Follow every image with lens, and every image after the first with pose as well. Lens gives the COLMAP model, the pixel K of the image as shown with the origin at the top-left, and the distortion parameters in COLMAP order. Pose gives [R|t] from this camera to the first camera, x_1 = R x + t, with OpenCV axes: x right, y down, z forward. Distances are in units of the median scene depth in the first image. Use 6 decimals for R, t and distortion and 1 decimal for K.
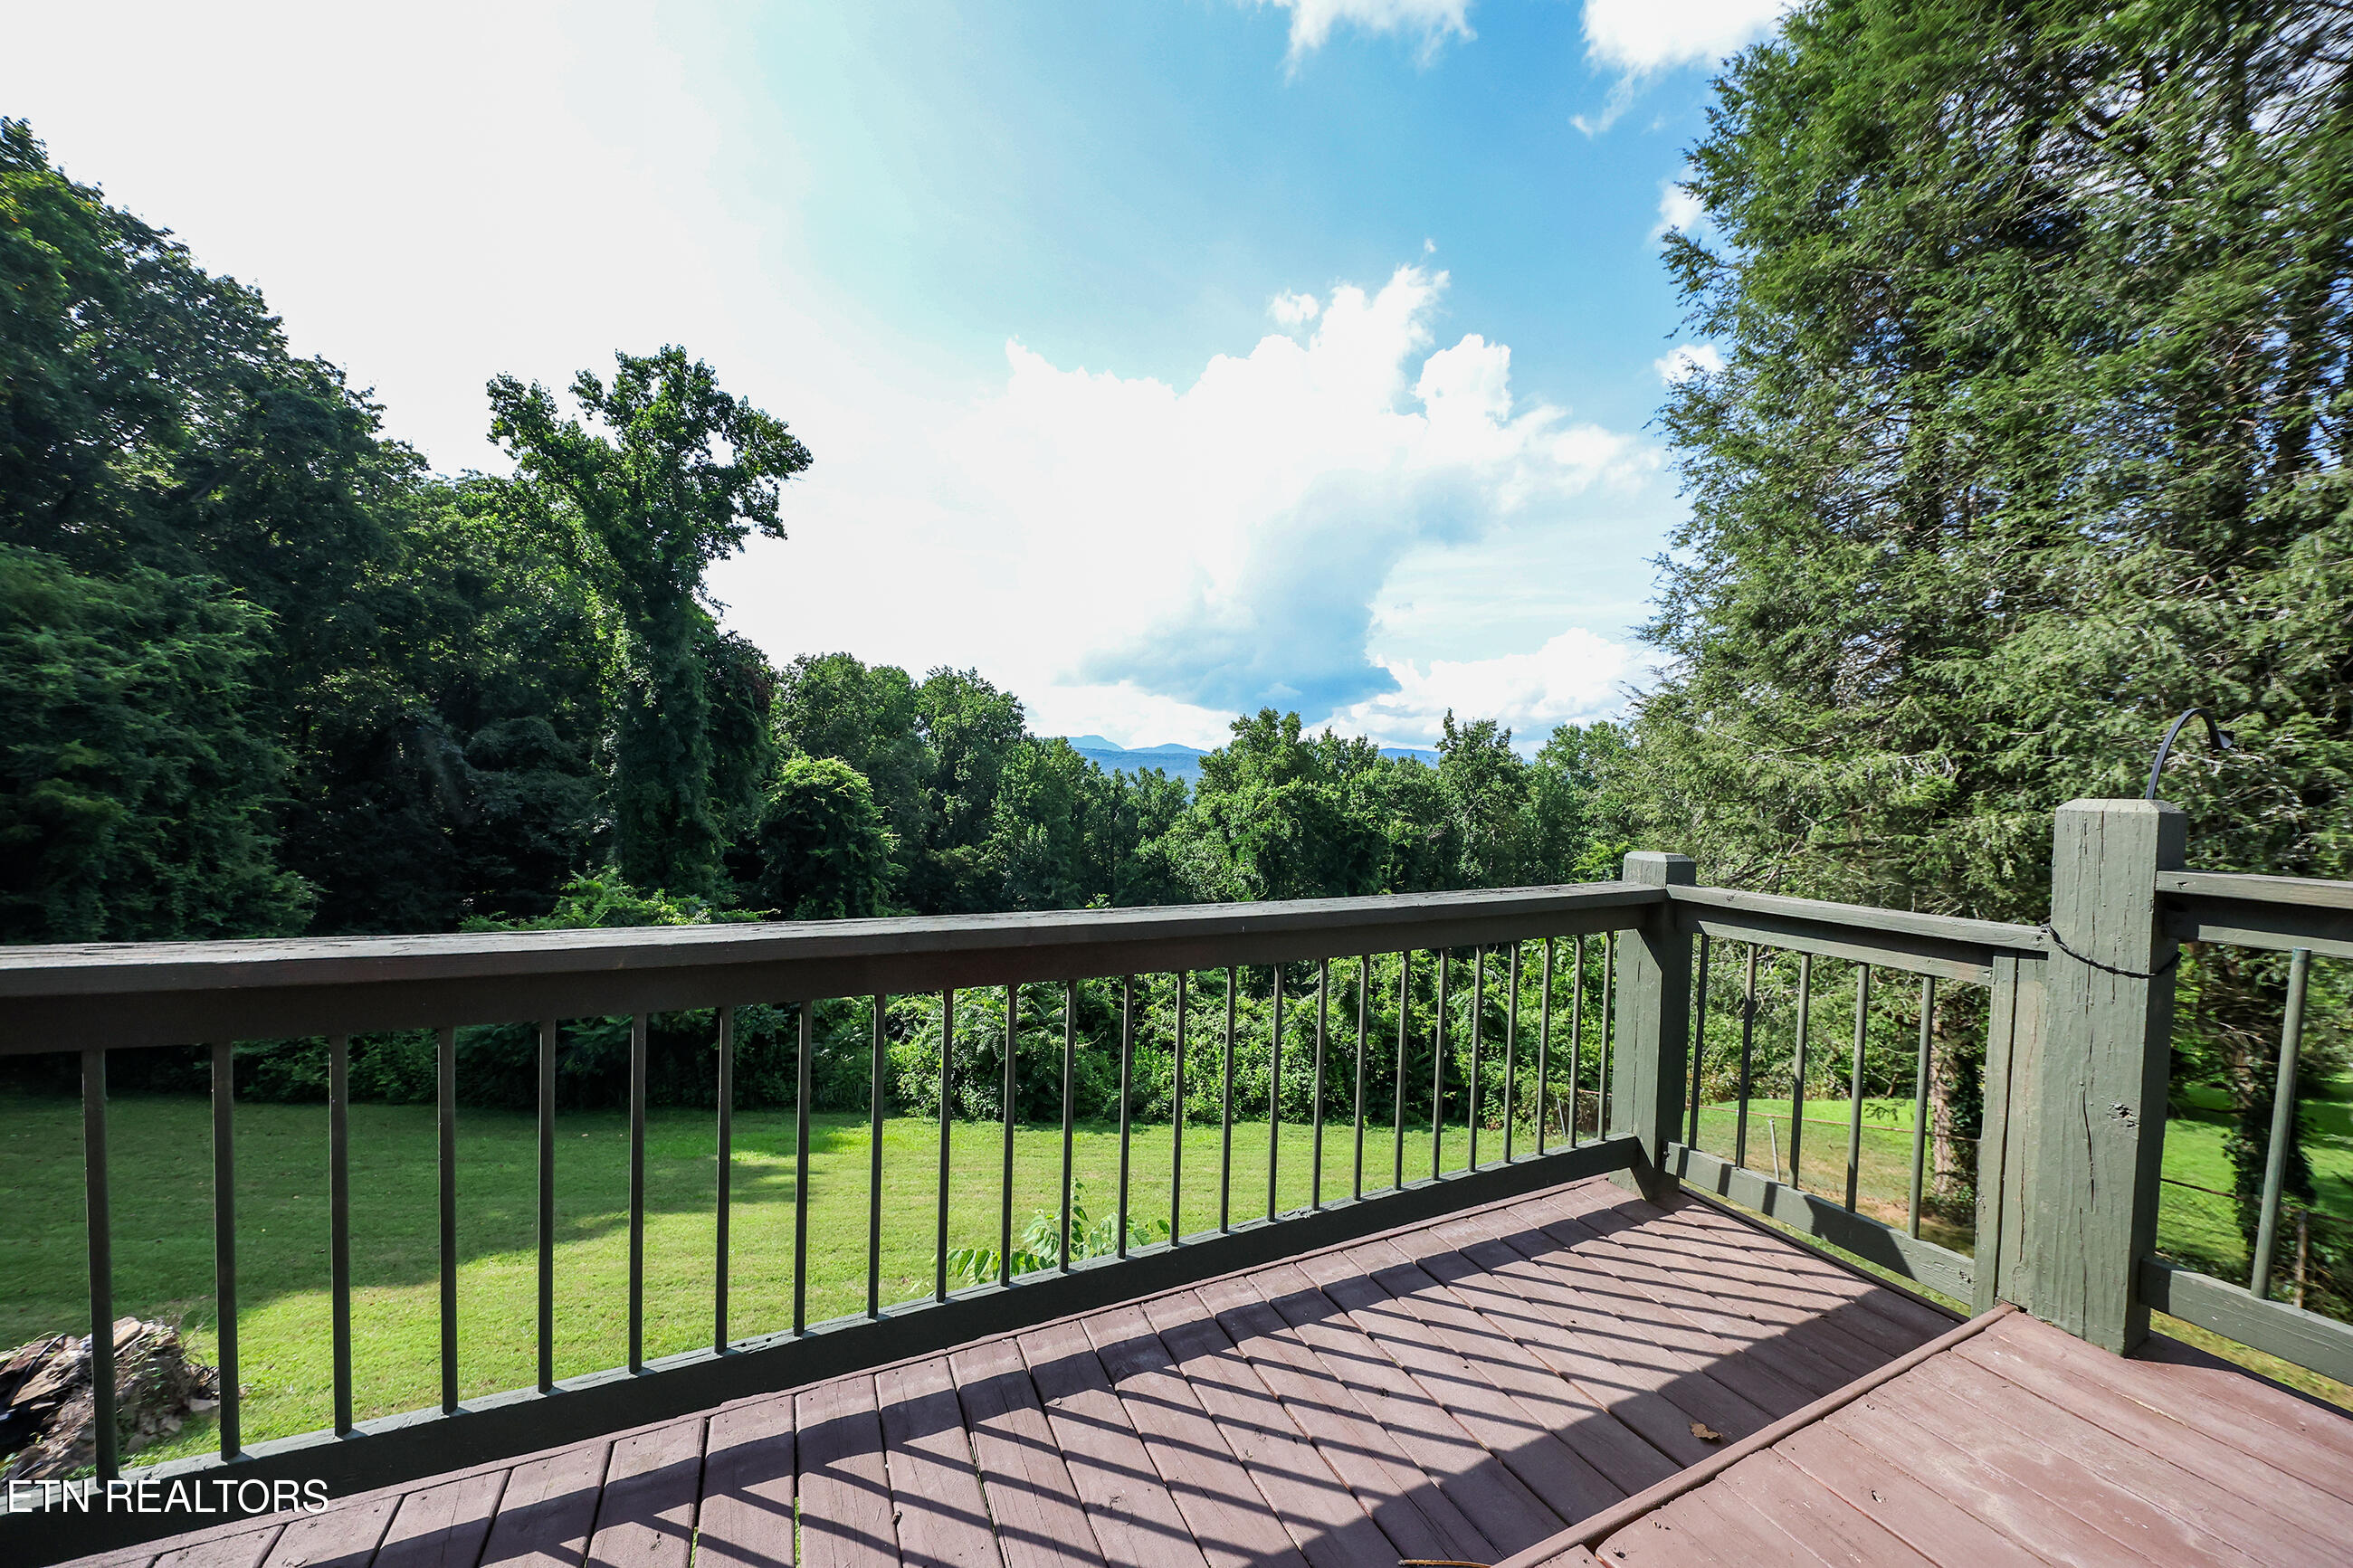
lens RADIAL K [[801.5, 0, 1167.6], [0, 801.5, 793.3], [0, 0, 1]] dist [0.009393, -0.006616]
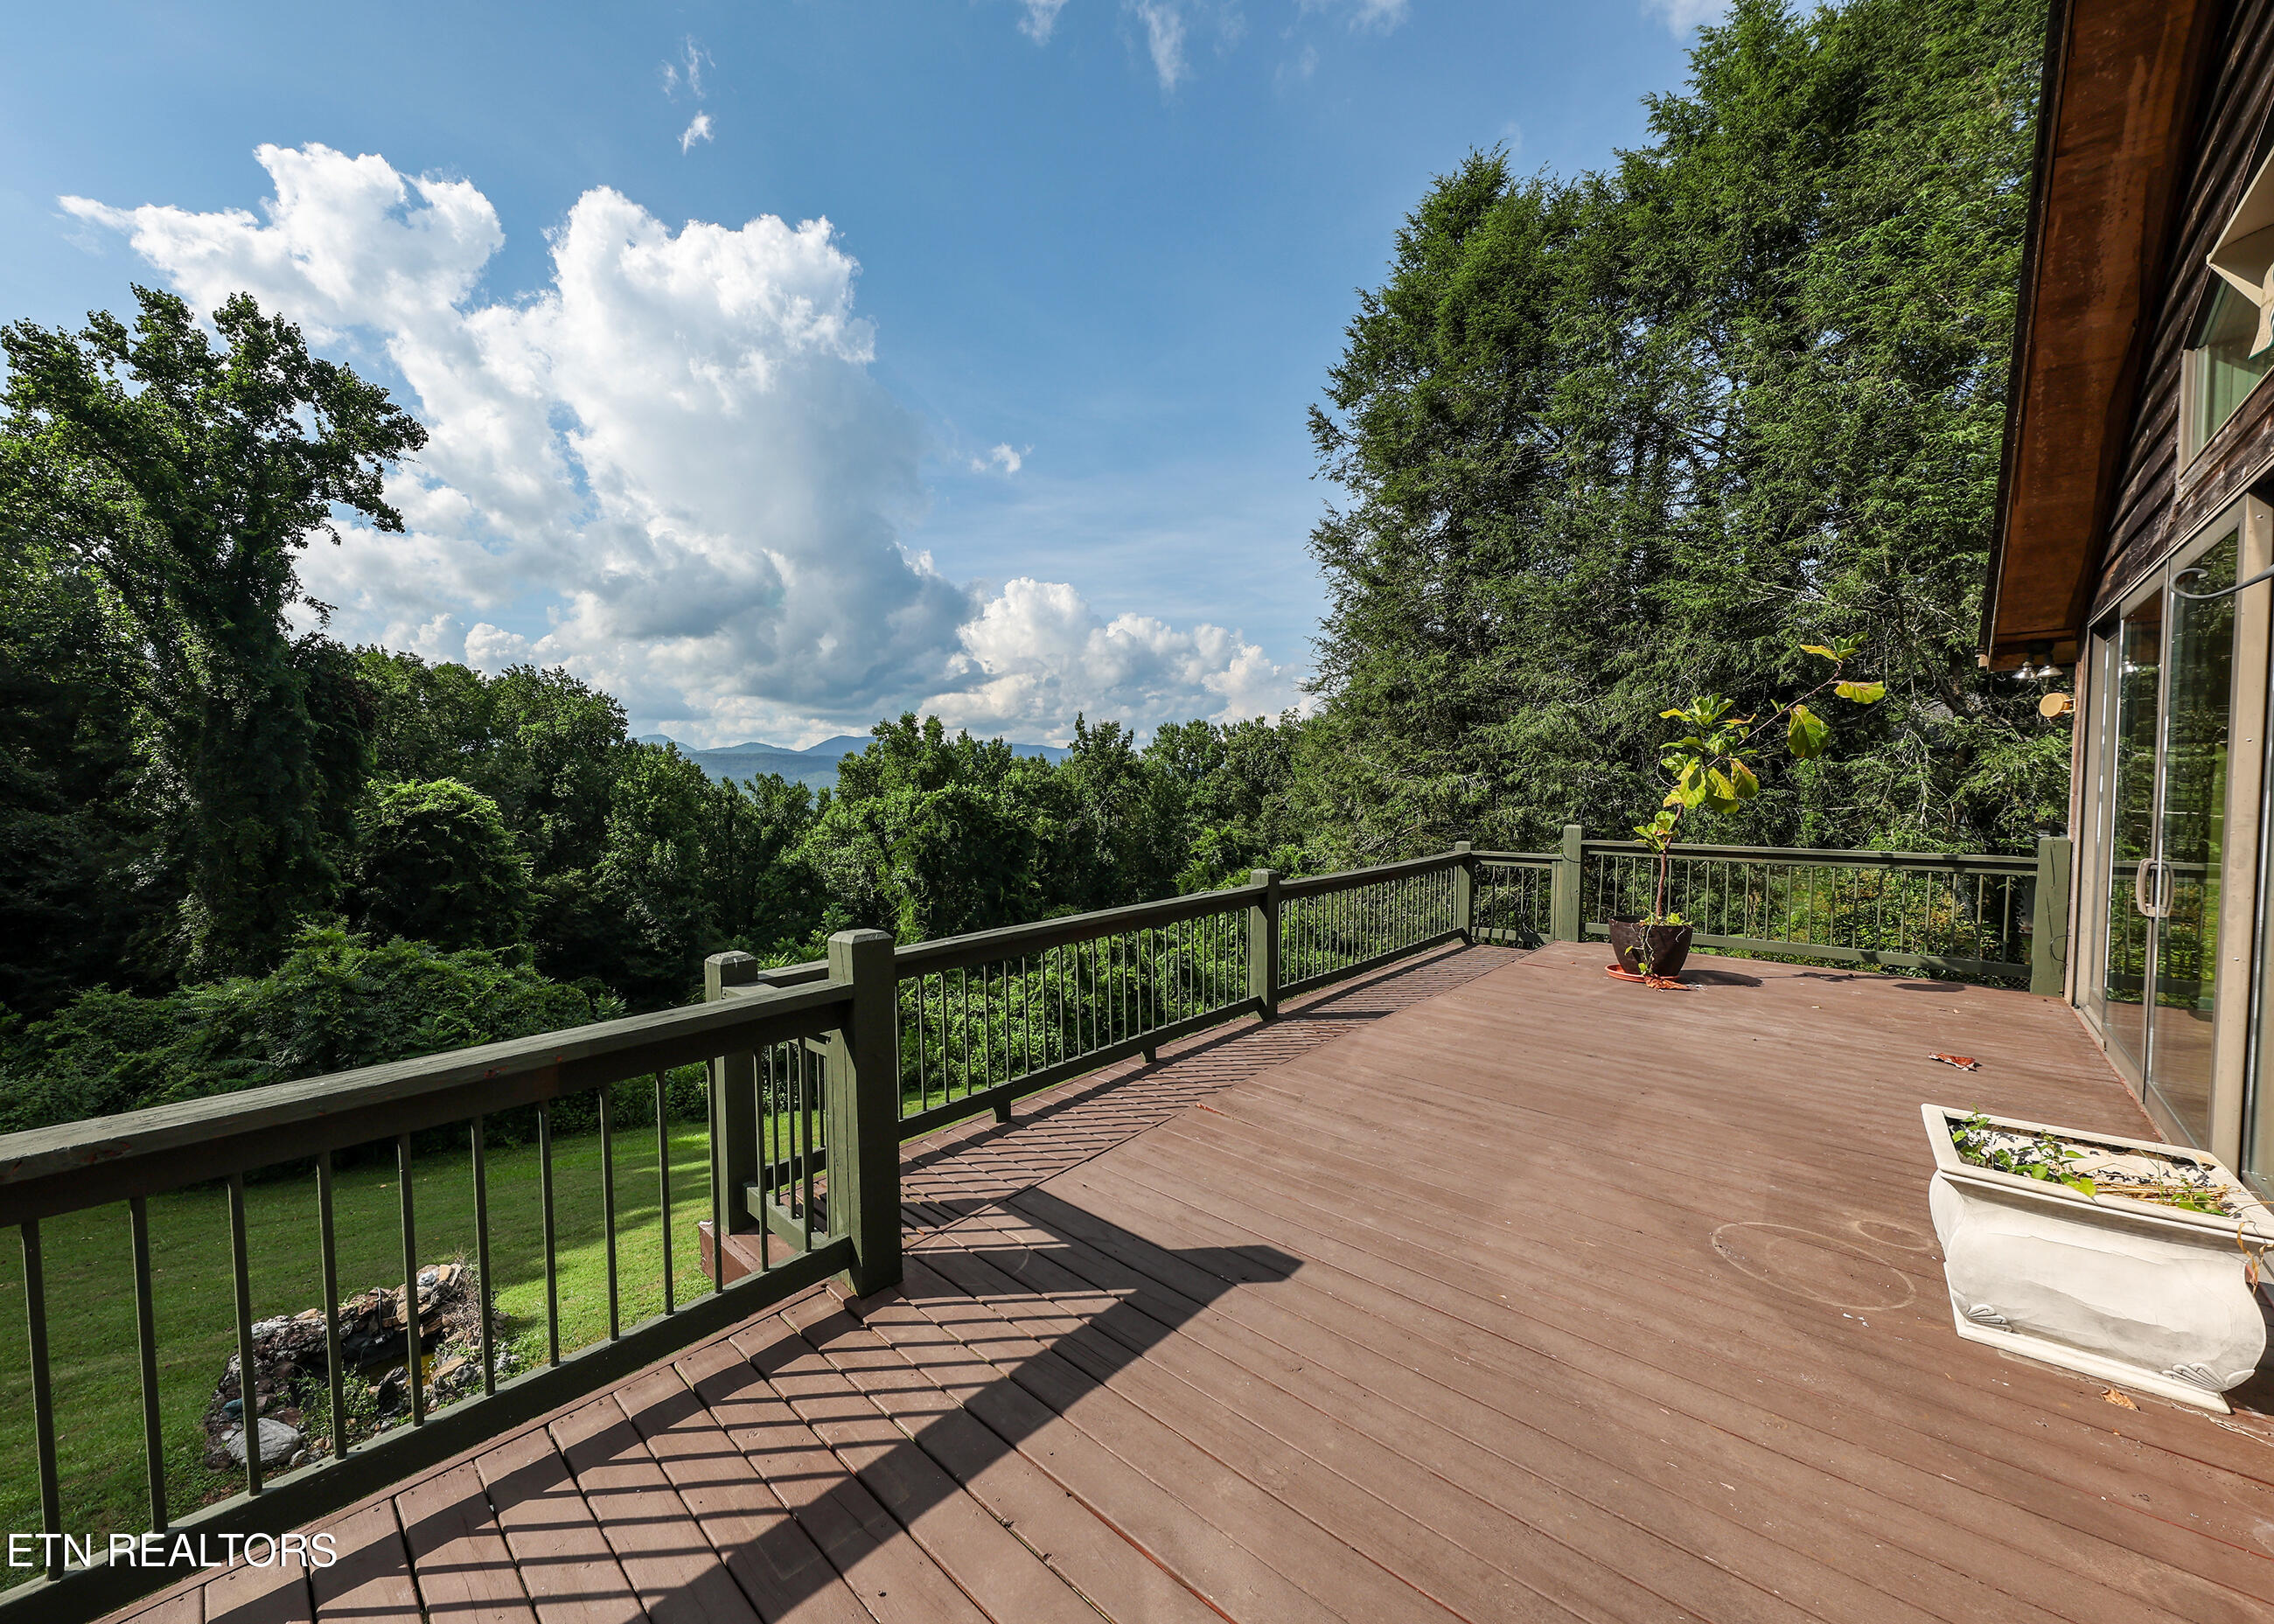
lens RADIAL K [[842.3, 0, 1042.5], [0, 842.3, 822.6], [0, 0, 1]] dist [0.003692, 0.000018]
pose [[0.941666, -0.052711, 0.332395, -0.092757], [0.040208, 0.998205, 0.044386, -0.009586], [-0.334138, -0.028431, 0.942095, -0.071548]]
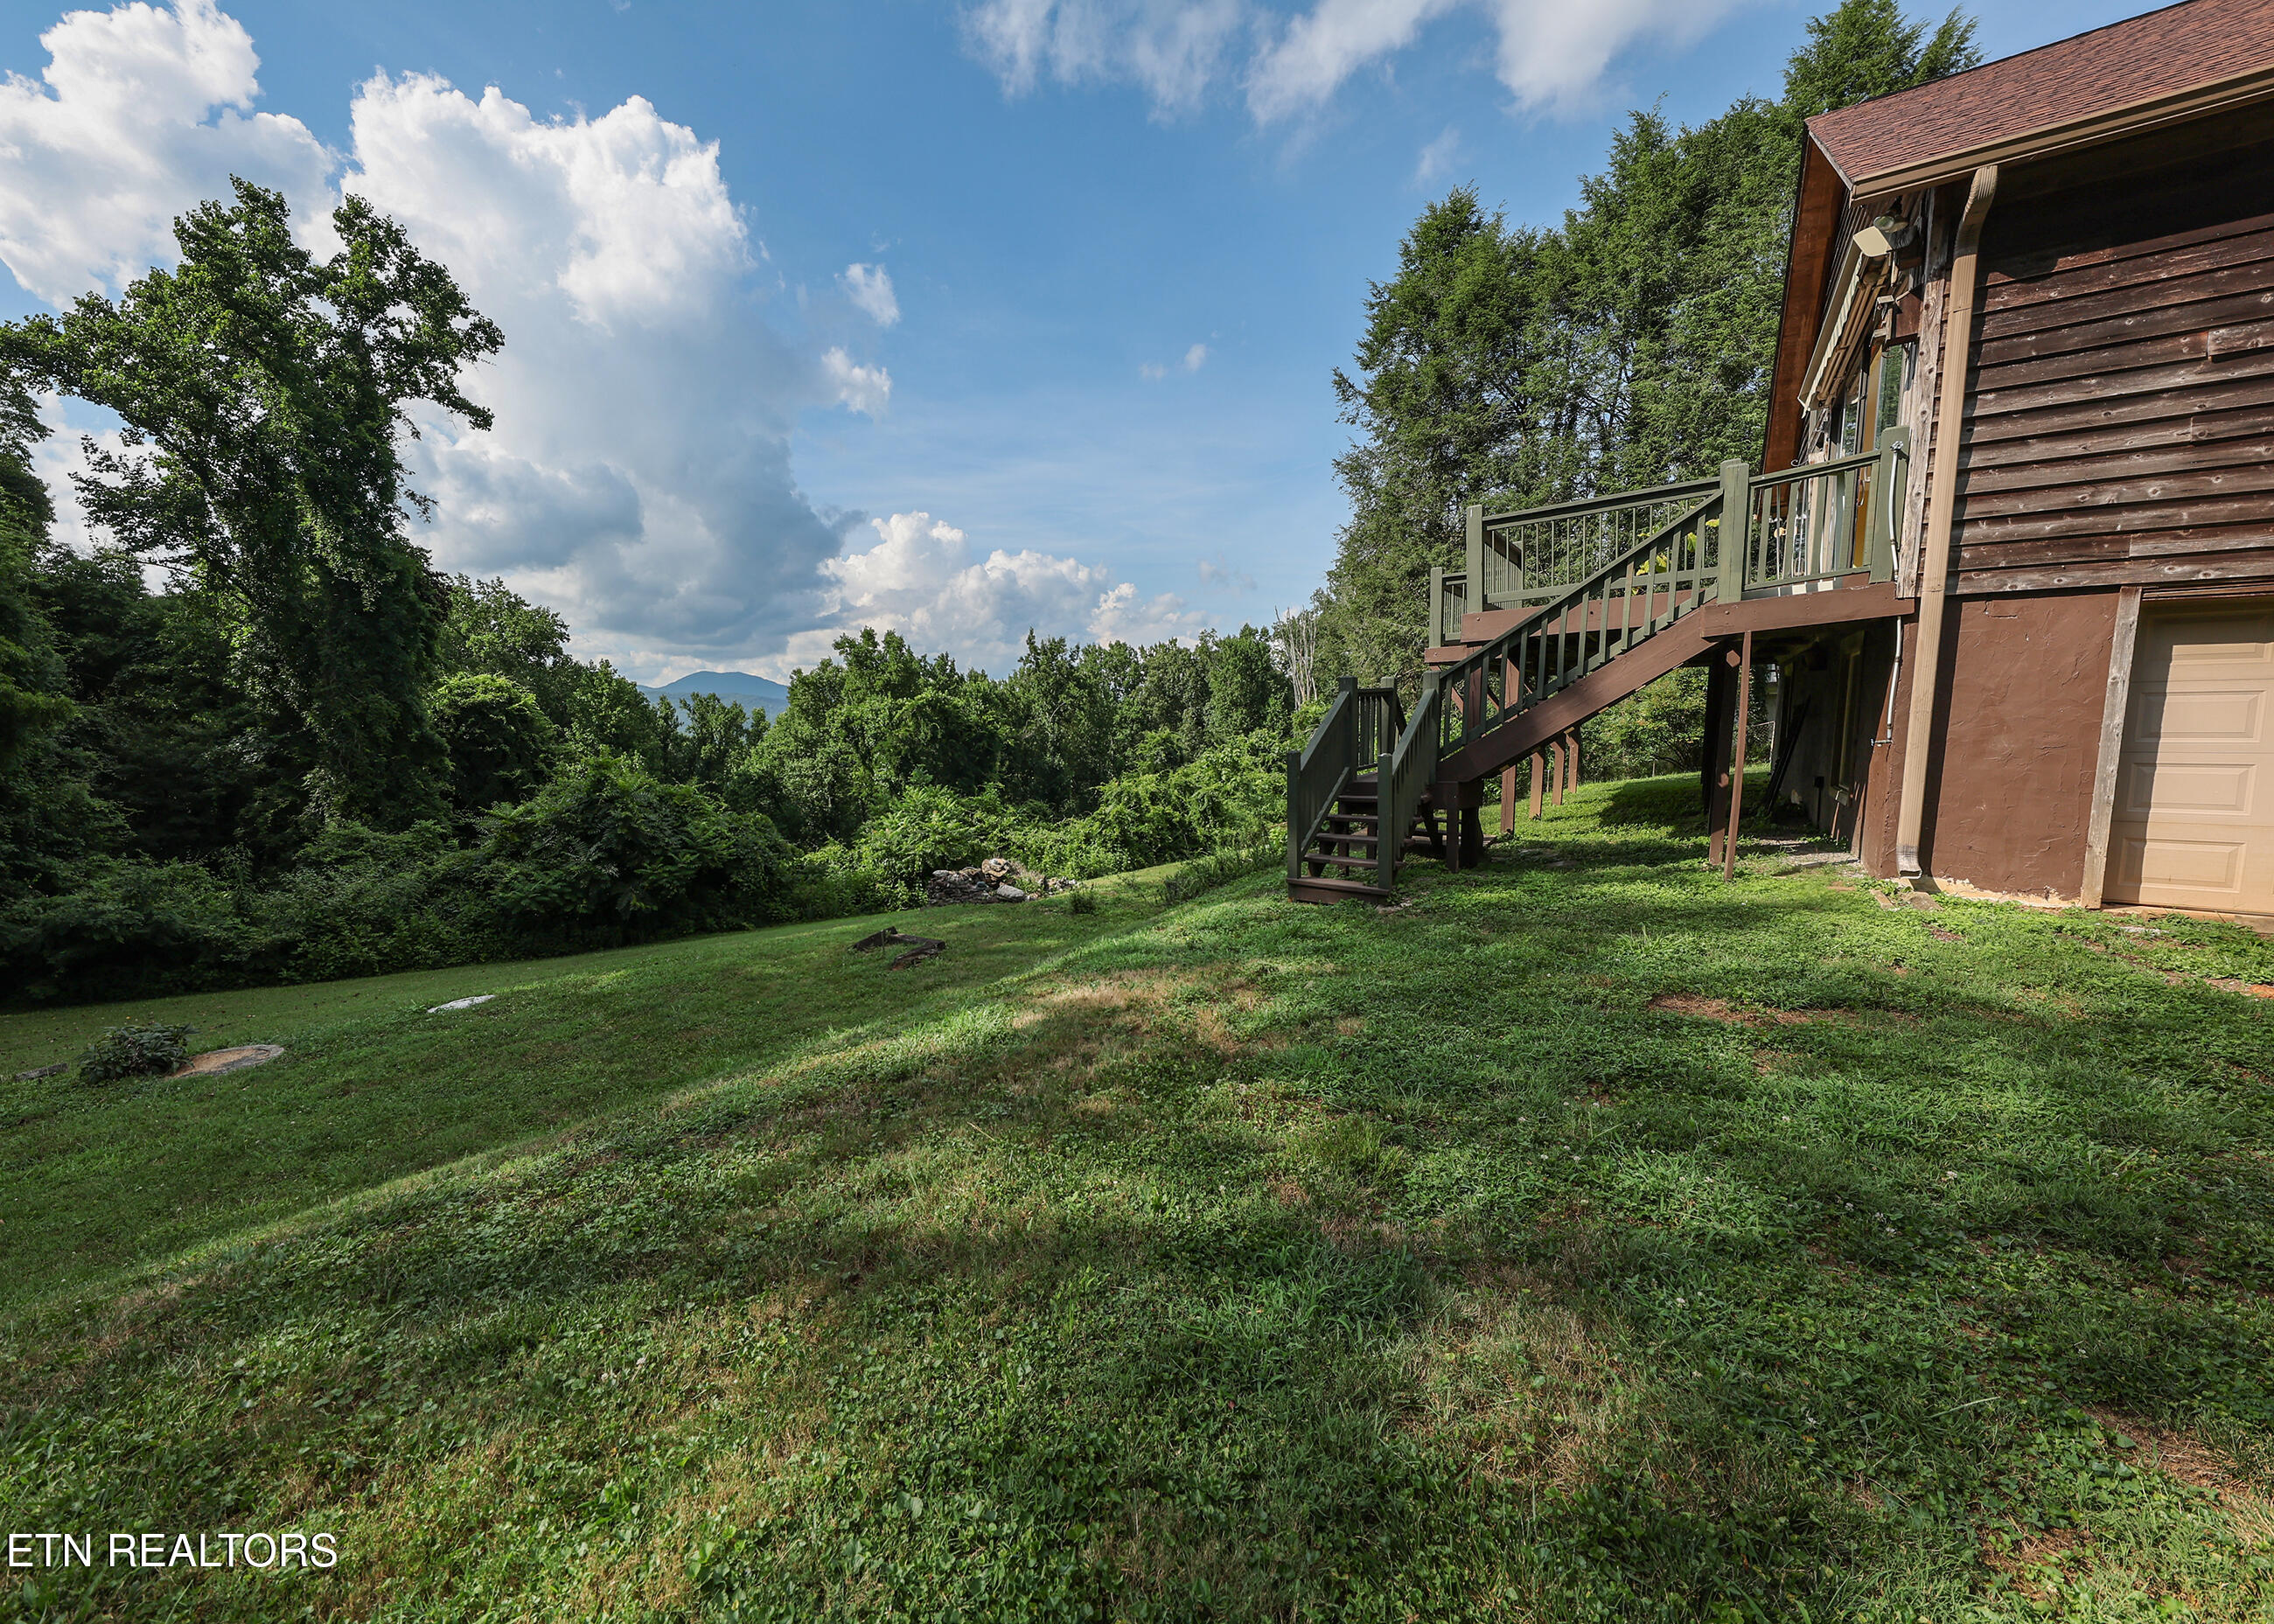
lens RADIAL K [[854.2, 0, 1038.7], [0, 854.2, 816.5], [0, 0, 1]] dist [0.010238, 0.000177]
pose [[0.881214, -0.095219, 0.463028, -0.273169], [0.048009, 0.992466, 0.112725, 0.031184], [-0.470273, -0.077105, 0.879146, -0.148180]]
